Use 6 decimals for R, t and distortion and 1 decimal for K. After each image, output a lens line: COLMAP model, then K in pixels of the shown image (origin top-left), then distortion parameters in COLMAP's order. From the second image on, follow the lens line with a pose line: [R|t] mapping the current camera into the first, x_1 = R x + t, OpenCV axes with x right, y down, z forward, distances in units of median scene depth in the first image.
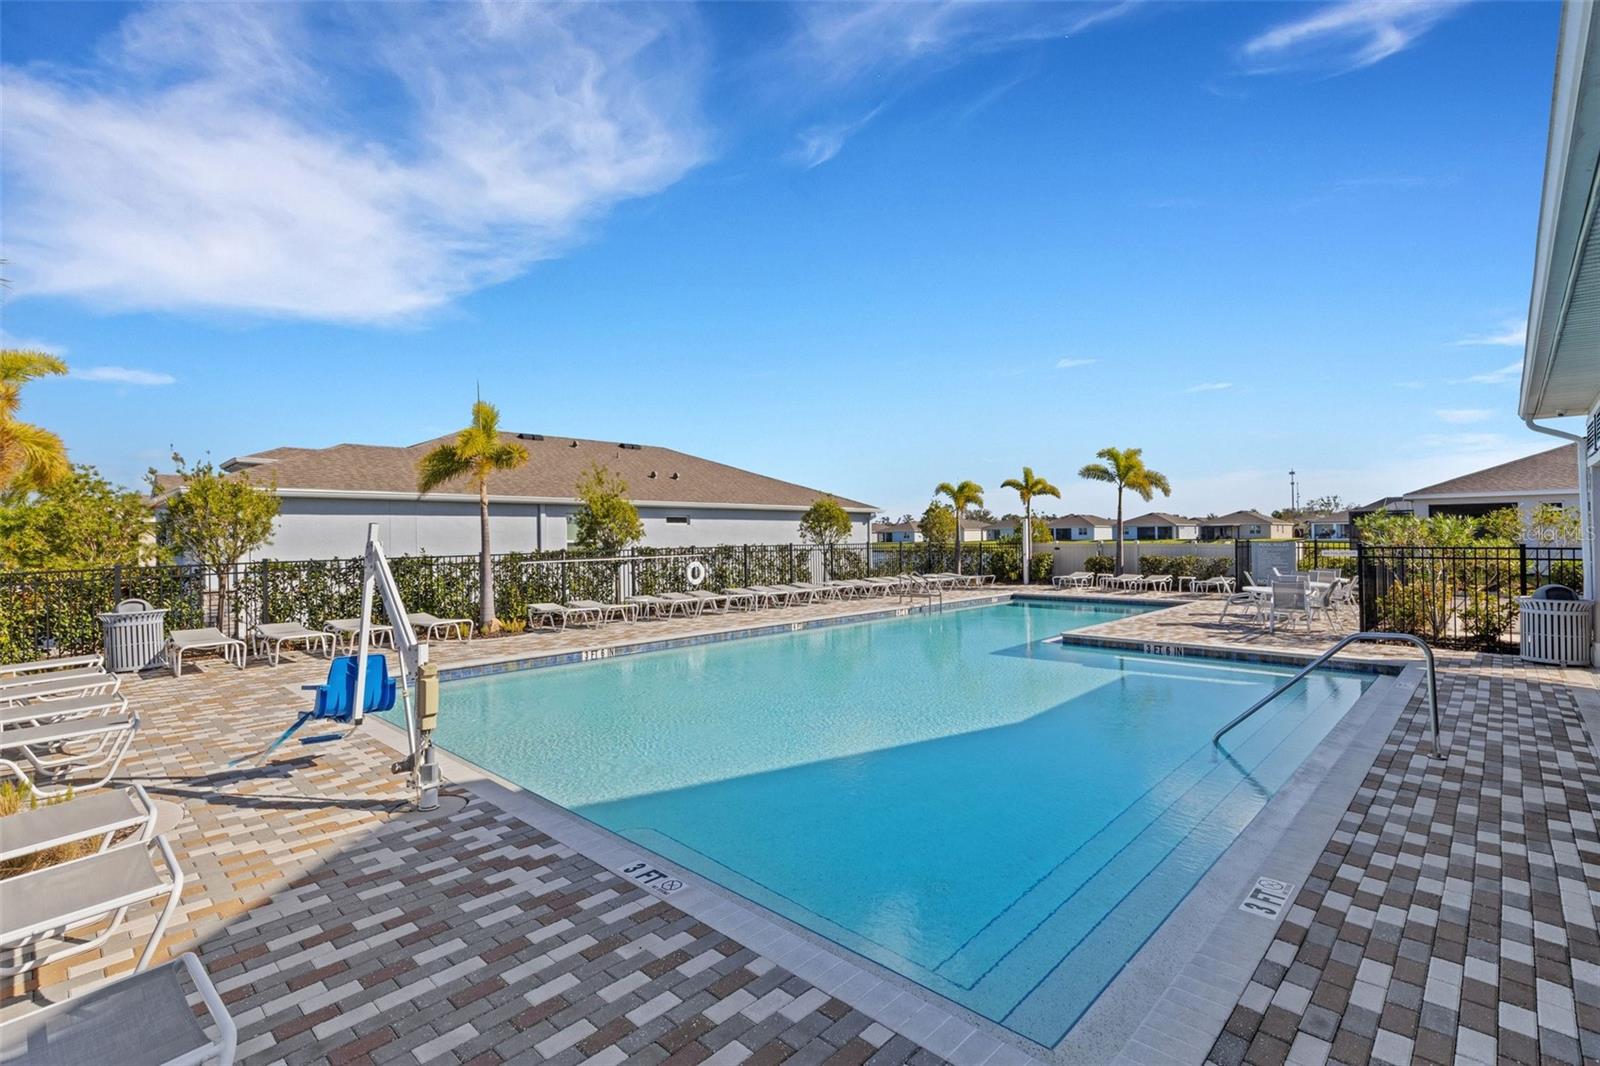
lens RADIAL K [[732.7, 0, 809.0], [0, 732.7, 538.4], [0, 0, 1]] dist [0.000274, 0.000369]
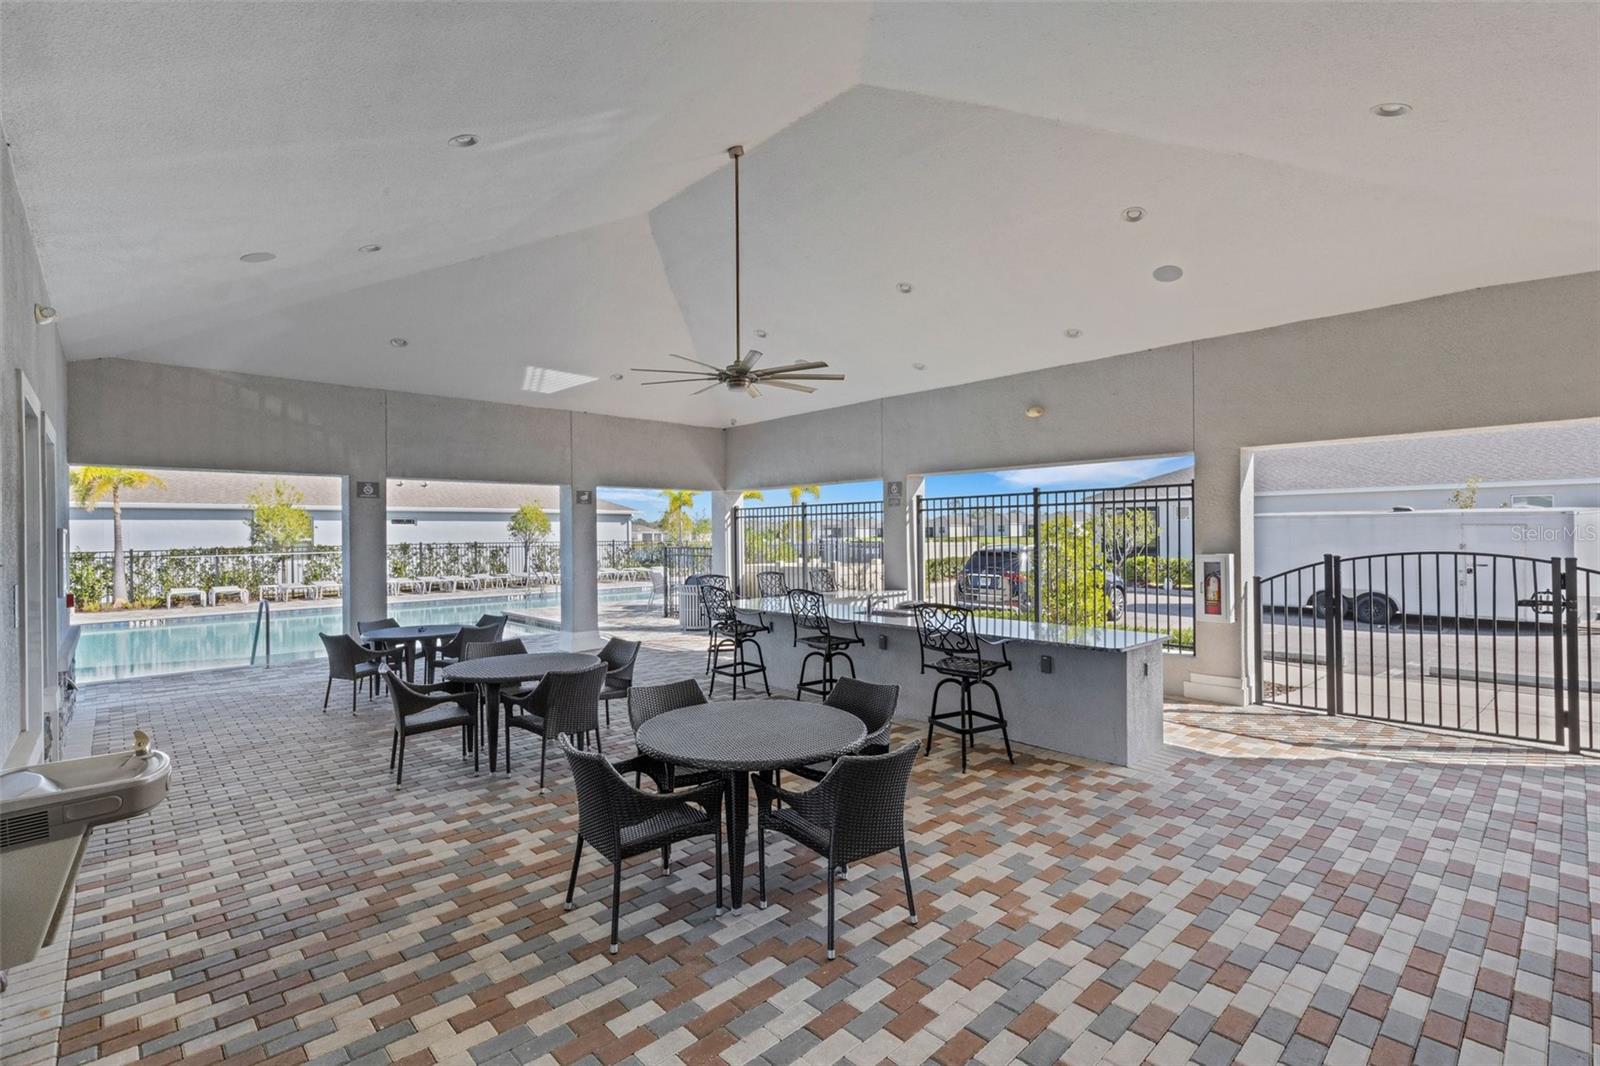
lens RADIAL K [[732.7, 0, 797.9], [0, 732.7, 530.5], [0, 0, 1]] dist [0.000274, 0.000369]
pose [[0.998868, -0.002309, -0.047516, 0.623113], [0.001886, 0.999958, -0.008959, 0.001939], [0.047535, 0.008860, 0.998830, -0.180152]]
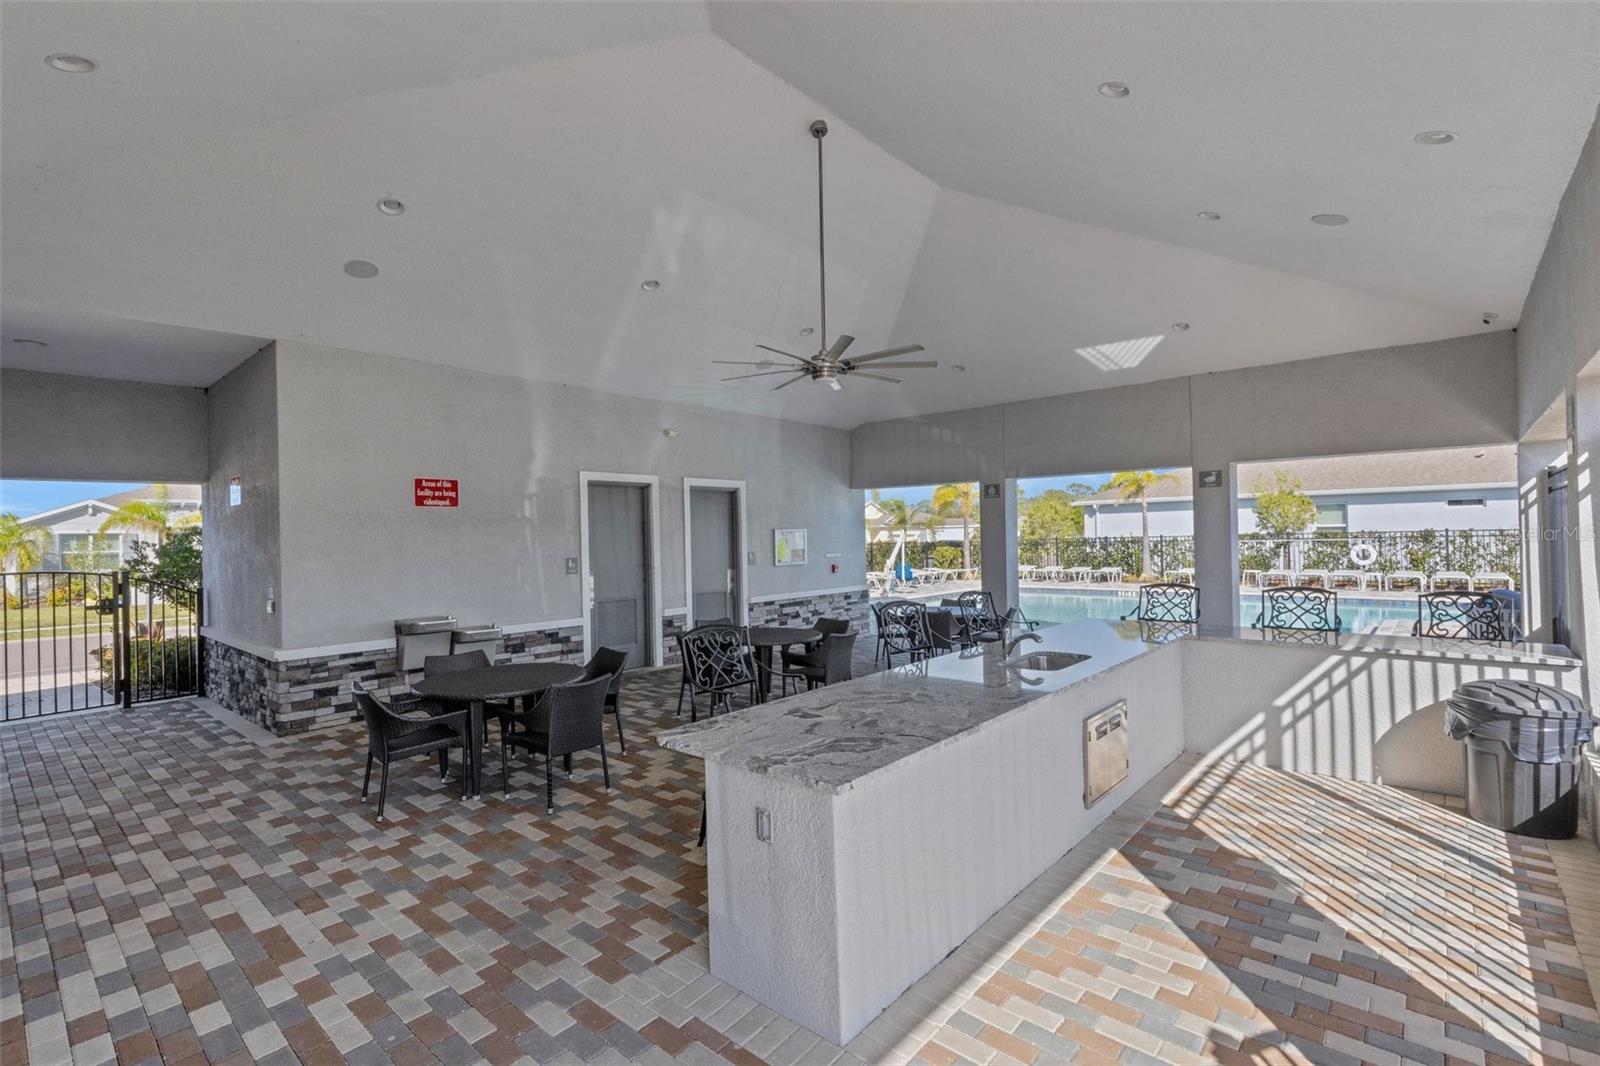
lens RADIAL K [[732.7, 0, 807.5], [0, 732.7, 530.2], [0, 0, 1]] dist [0.000274, 0.000369]
pose [[0.054733, -0.000531, -0.998501, 0.882479], [0.014851, 0.999890, 0.000282, -0.001076], [0.998391, -0.014844, 0.054734, 0.113774]]
